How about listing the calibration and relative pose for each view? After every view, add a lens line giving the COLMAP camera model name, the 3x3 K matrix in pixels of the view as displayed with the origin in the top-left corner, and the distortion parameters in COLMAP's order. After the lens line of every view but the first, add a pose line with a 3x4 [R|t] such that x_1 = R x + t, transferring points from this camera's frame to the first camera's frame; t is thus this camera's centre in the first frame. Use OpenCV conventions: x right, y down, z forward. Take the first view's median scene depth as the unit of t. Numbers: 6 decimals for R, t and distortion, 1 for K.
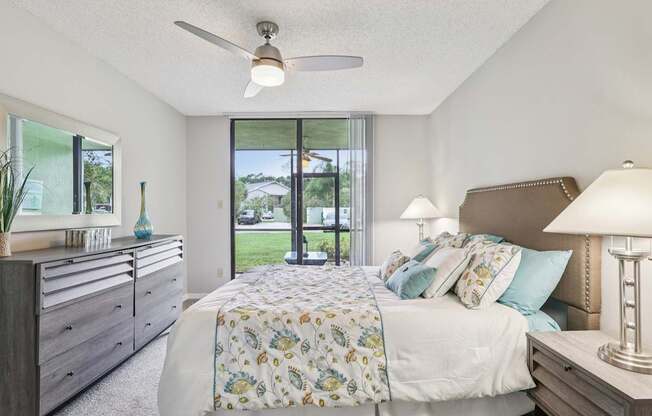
lens RADIAL K [[307.0, 0, 326.0], [0, 307.0, 208.0], [0, 0, 1]] dist [-0.000636, 0.000230]
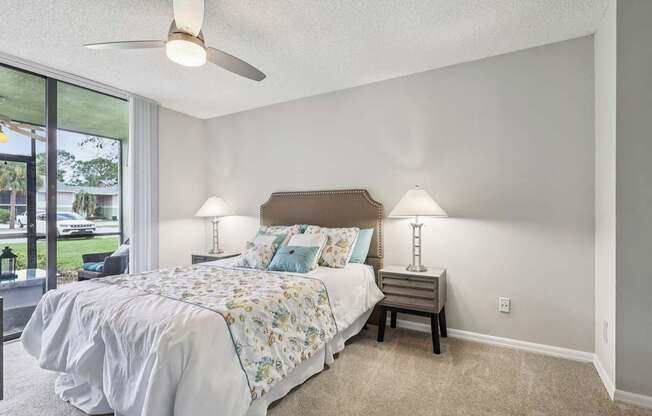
lens RADIAL K [[307.0, 0, 326.0], [0, 307.0, 208.0], [0, 0, 1]] dist [-0.000636, 0.000230]
pose [[0.512600, 0.011195, 0.858554, -1.045967], [-0.004452, 0.999936, -0.010380, 0.035144], [-0.858616, 0.001499, 0.512617, 0.276140]]
